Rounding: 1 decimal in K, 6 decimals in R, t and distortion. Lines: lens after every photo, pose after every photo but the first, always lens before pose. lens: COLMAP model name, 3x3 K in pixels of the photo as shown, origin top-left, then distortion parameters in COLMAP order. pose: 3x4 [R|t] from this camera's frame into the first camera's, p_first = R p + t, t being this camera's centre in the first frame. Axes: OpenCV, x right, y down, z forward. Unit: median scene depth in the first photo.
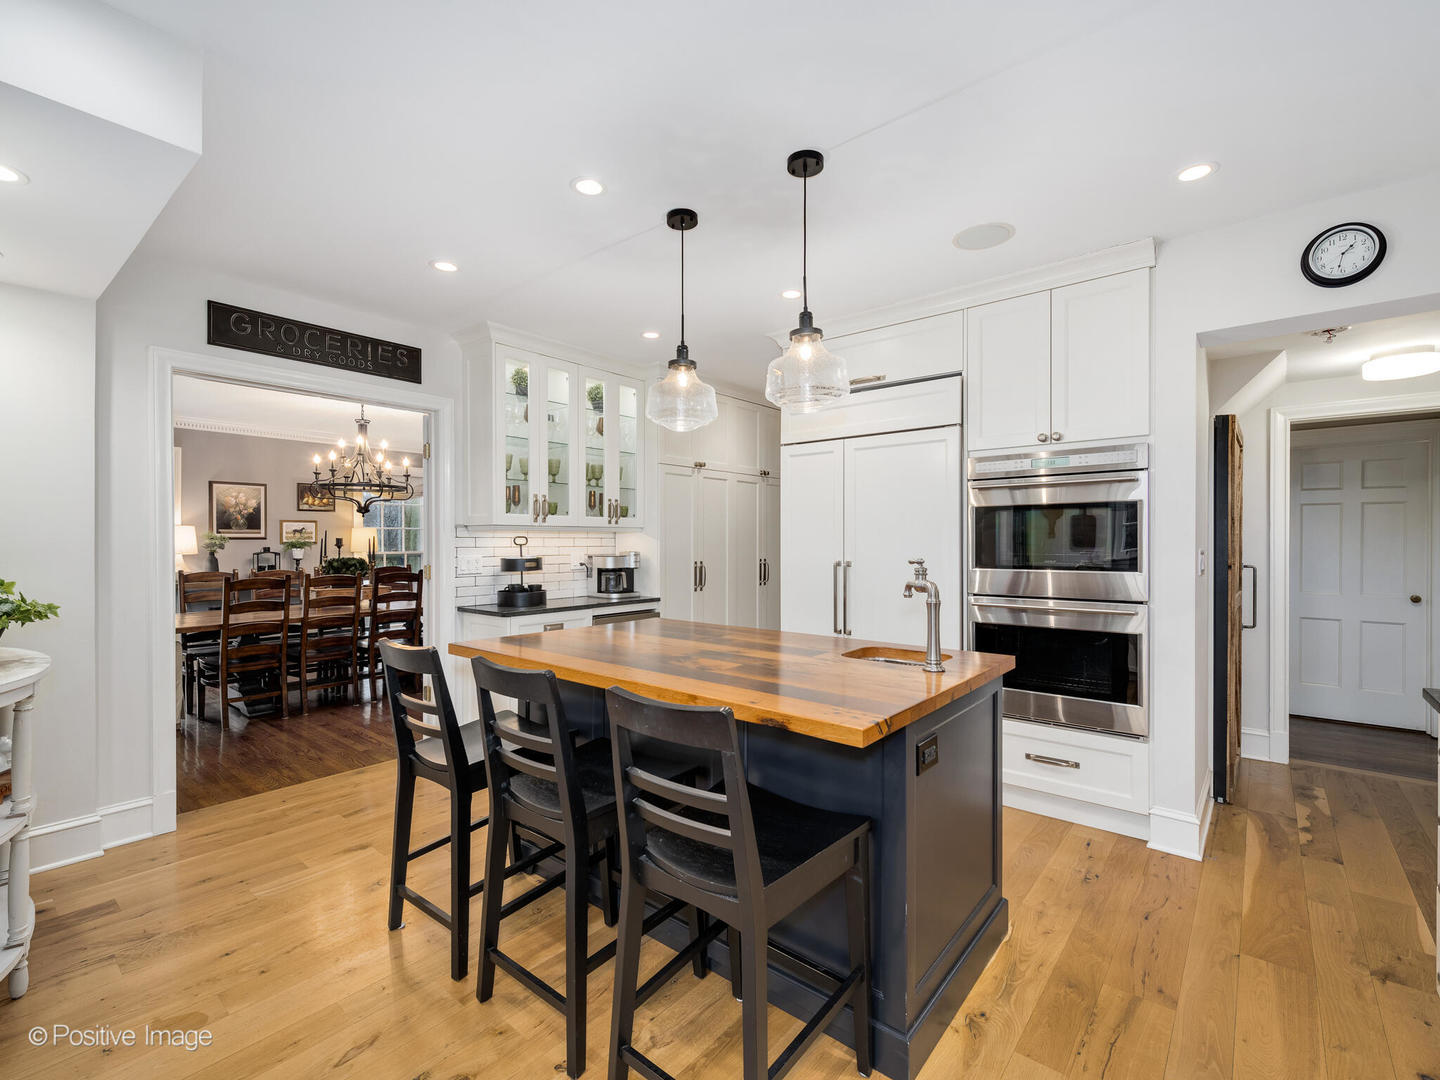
lens RADIAL K [[652.4, 0, 726.1], [0, 652.4, 538.4], [0, 0, 1]] dist [0.012180, -0.001988]
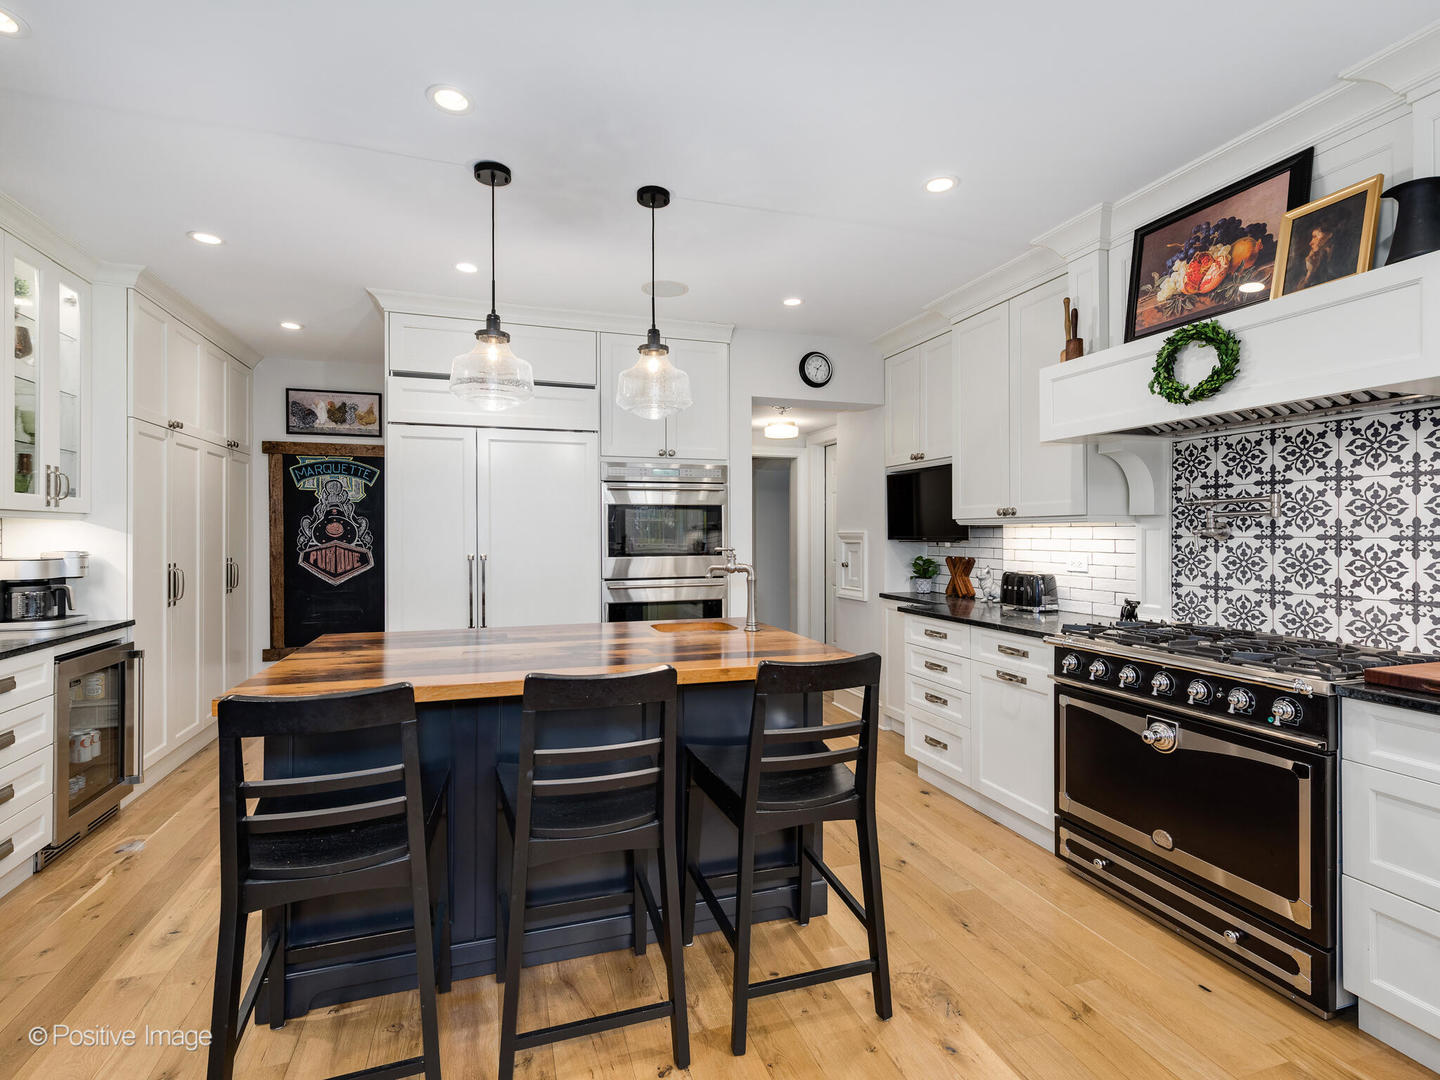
lens RADIAL K [[679.6, 0, 719.5], [0, 679.6, 539.5], [0, 0, 1]] dist [-0.002083, -0.000348]
pose [[0.530709, -0.008686, 0.847510, -0.436032], [-0.001682, 0.999935, 0.011301, 0.000092], [-0.847552, -0.007423, 0.530660, 0.153783]]
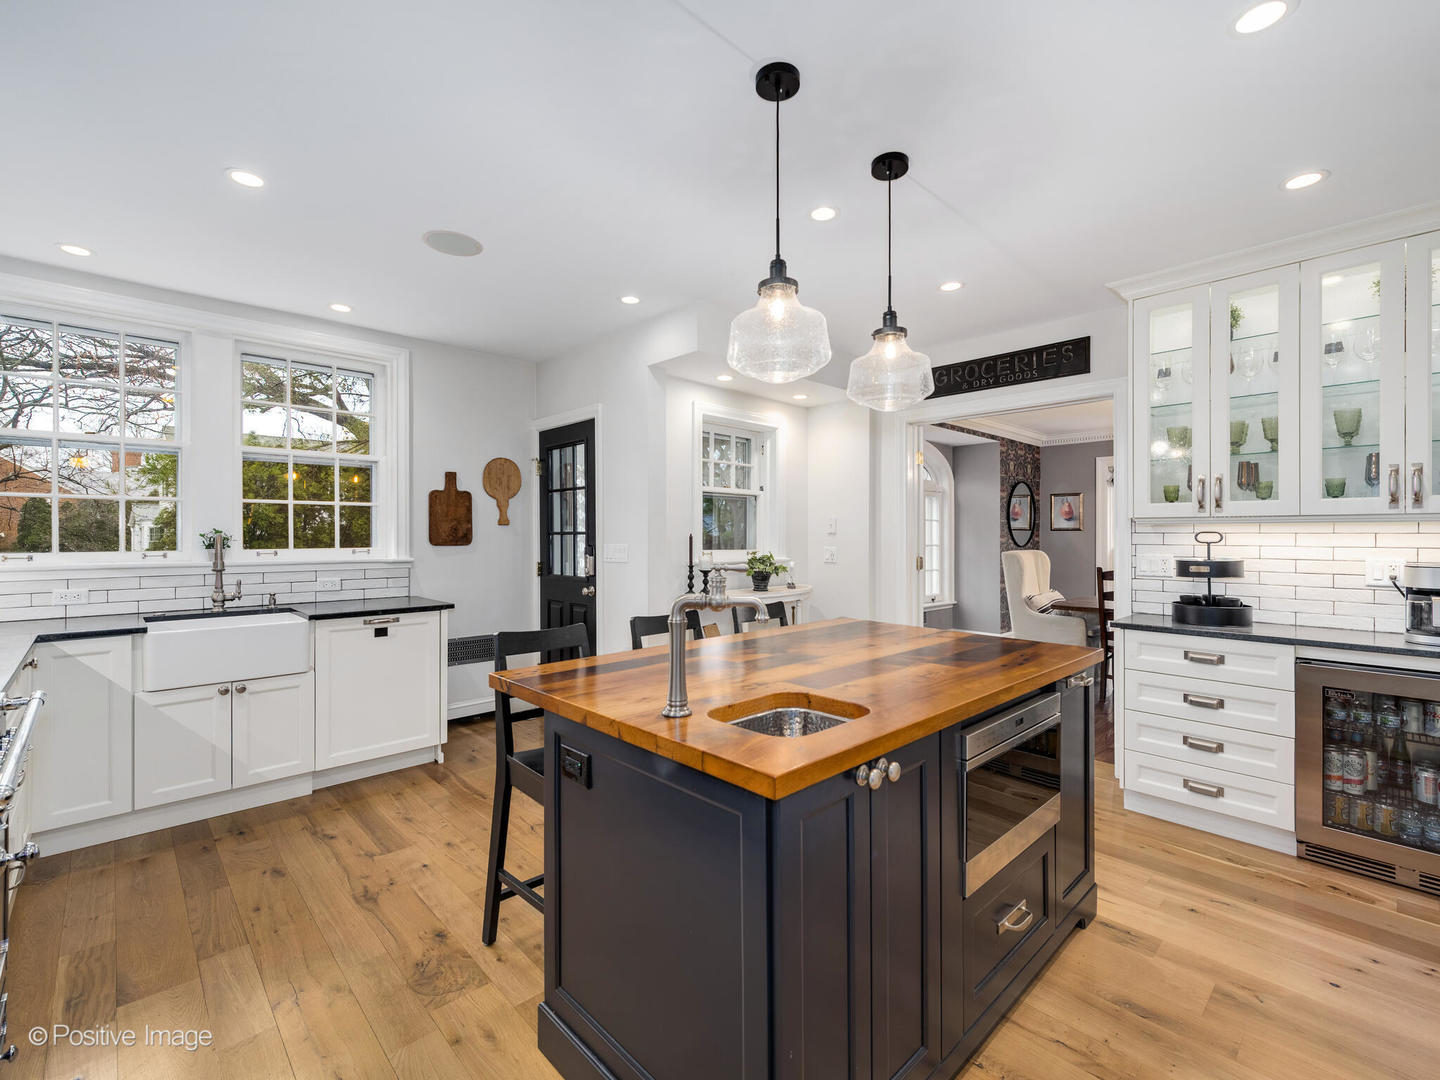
lens RADIAL K [[652.4, 0, 724.8], [0, 652.4, 538.4], [0, 0, 1]] dist [0.012180, -0.001988]
pose [[-0.119092, 0.003366, -0.992878, 0.514214], [0.002699, 0.999992, 0.003067, 0.001288], [0.992880, -0.002315, -0.119100, 0.549498]]
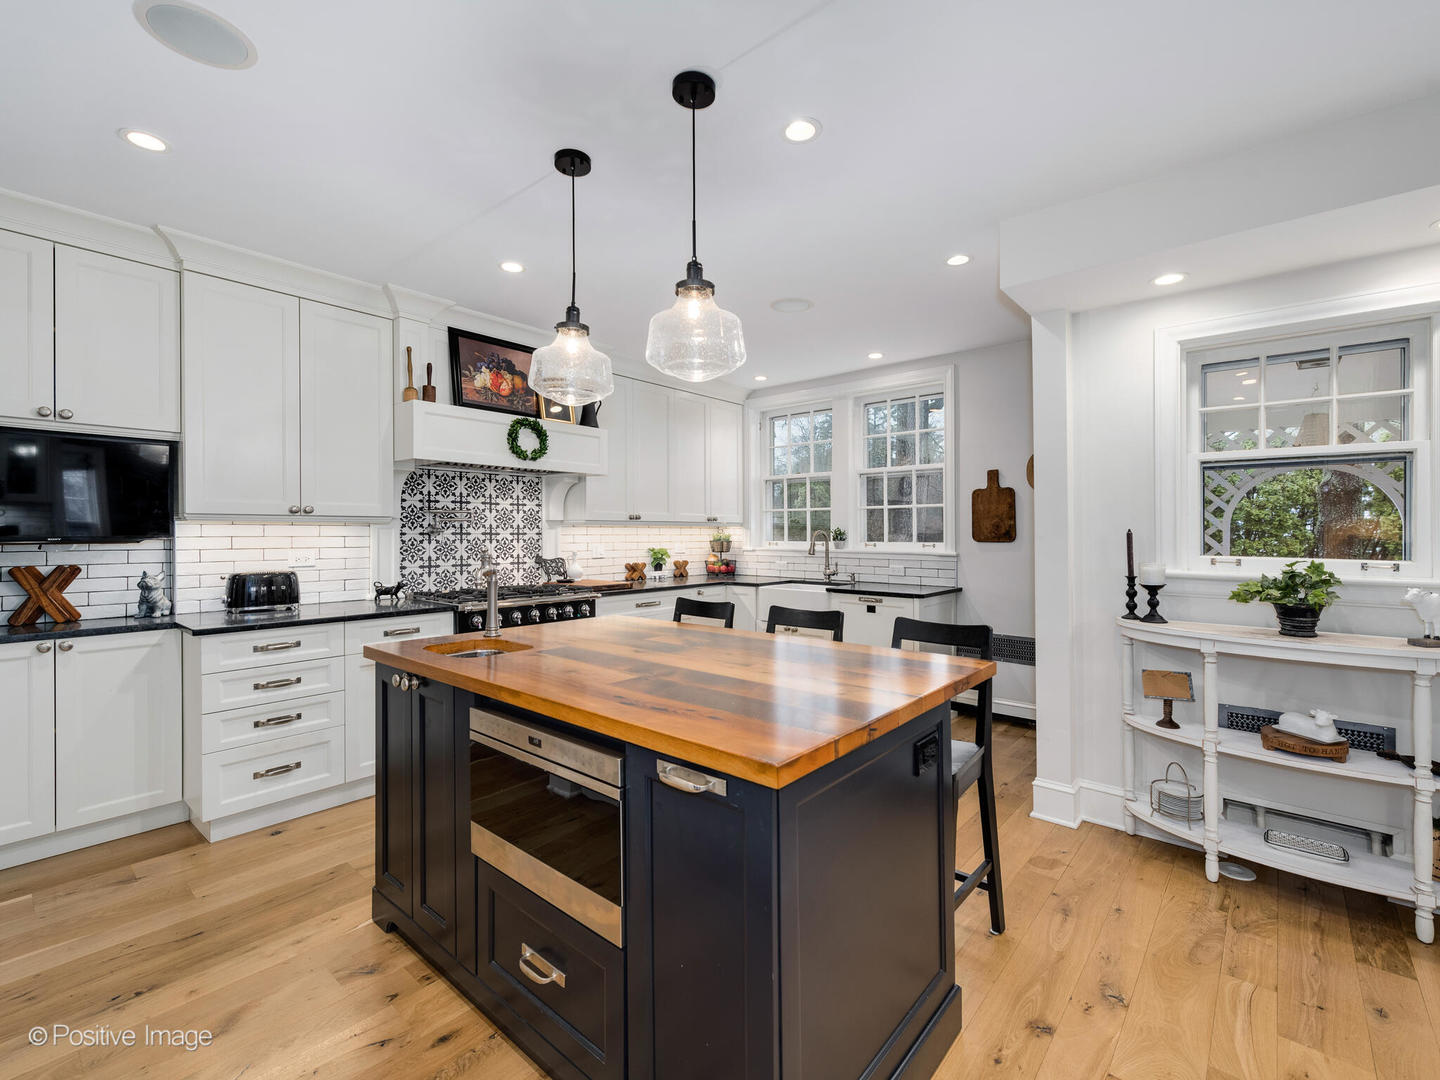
lens RADIAL K [[652.4, 0, 720.1], [0, 652.4, 533.0], [0, 0, 1]] dist [0.012180, -0.001988]
pose [[-0.999865, -0.003365, 0.016065, -0.068482], [-0.003370, 0.999994, -0.000272, 0.001779], [-0.016064, -0.000326, -0.999871, 1.089581]]
